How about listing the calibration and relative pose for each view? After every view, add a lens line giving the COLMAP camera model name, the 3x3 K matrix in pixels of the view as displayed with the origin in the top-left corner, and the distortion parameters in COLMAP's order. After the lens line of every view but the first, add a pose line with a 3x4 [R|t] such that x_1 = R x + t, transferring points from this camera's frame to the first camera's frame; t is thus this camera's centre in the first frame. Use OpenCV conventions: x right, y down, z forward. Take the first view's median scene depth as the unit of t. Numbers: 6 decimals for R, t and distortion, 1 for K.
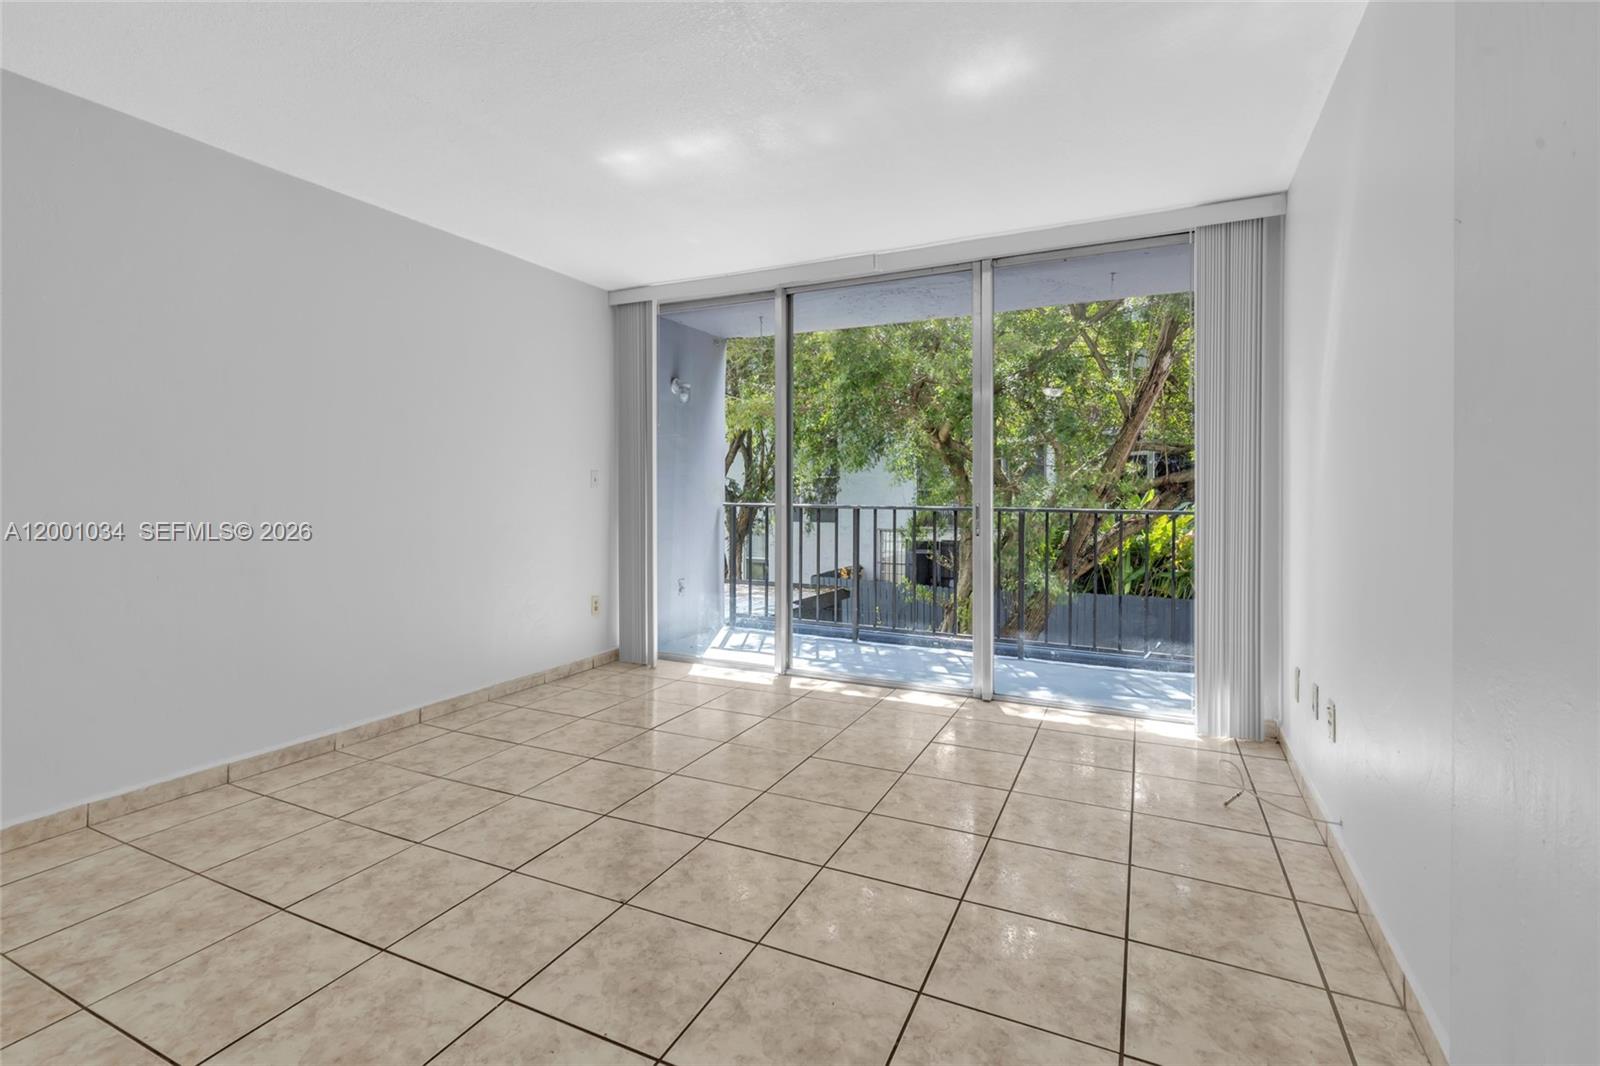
lens RADIAL K [[718.4, 0, 804.1], [0, 718.4, 522.1], [0, 0, 1]] dist [0.004211, -0.000665]
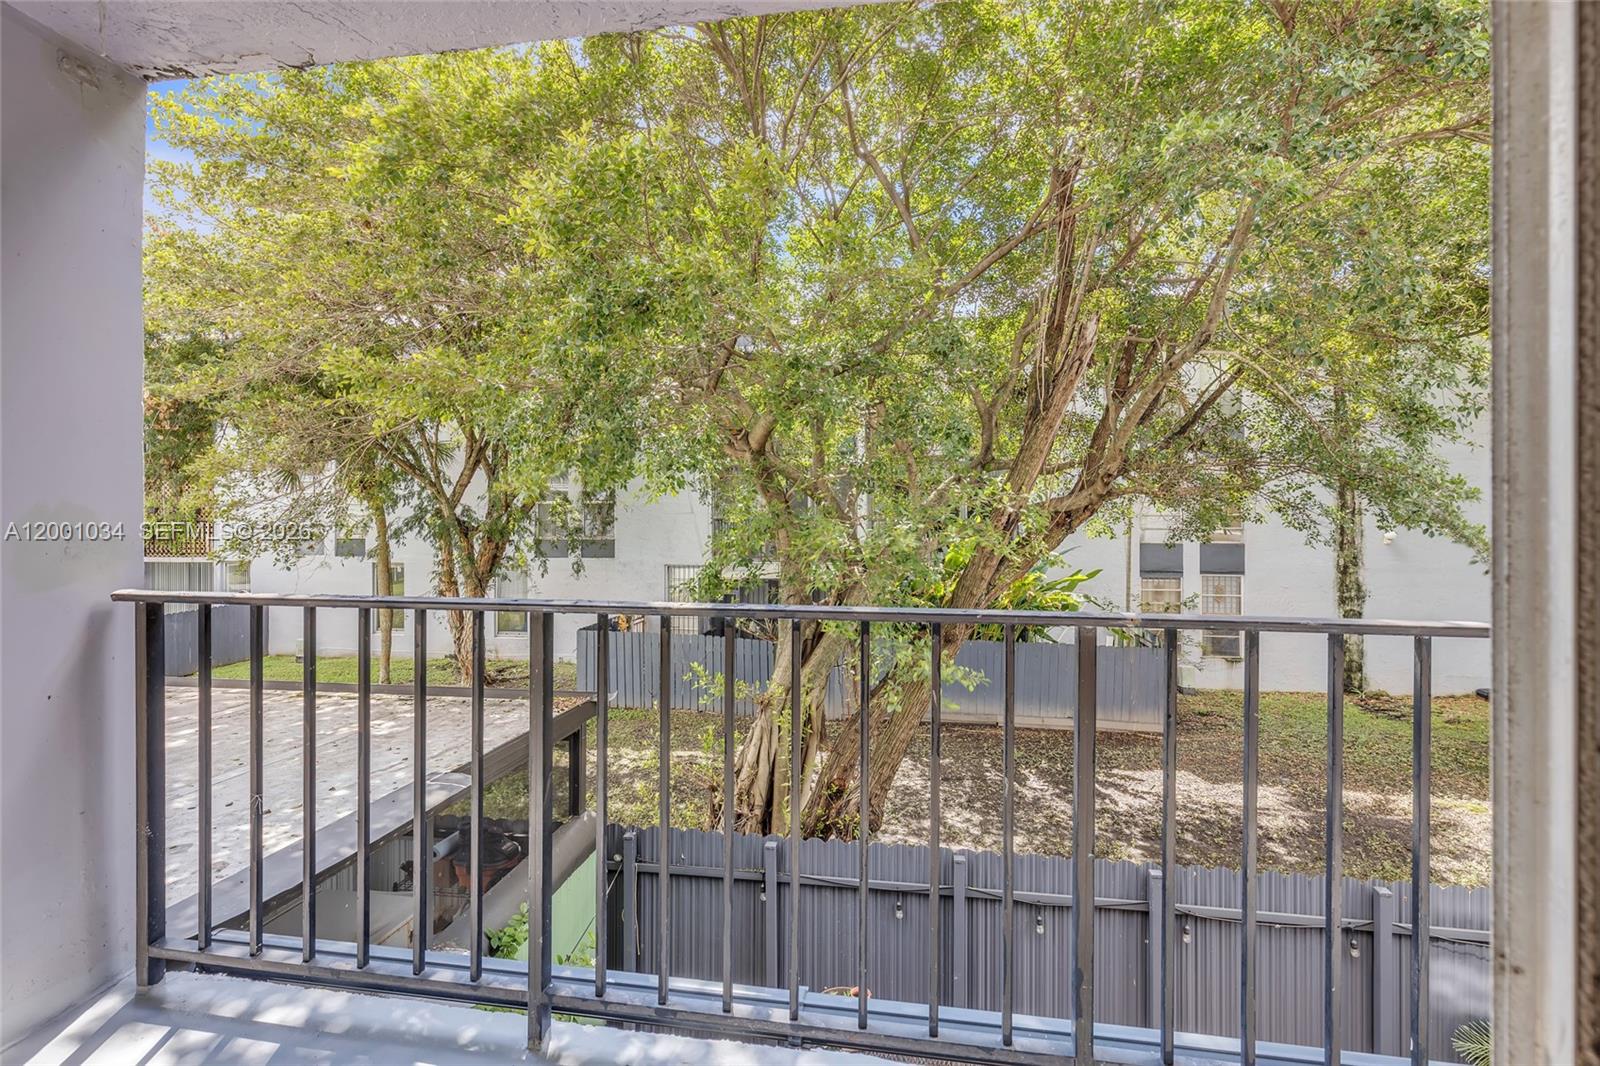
lens RADIAL K [[718.4, 0, 800.6], [0, 718.4, 535.0], [0, 0, 1]] dist [0.004211, -0.000665]
pose [[0.963189, 0.002018, 0.268816, 0.052715], [0.004832, 0.999680, -0.024818, -0.014588], [-0.268780, 0.025203, 0.962872, 0.335875]]
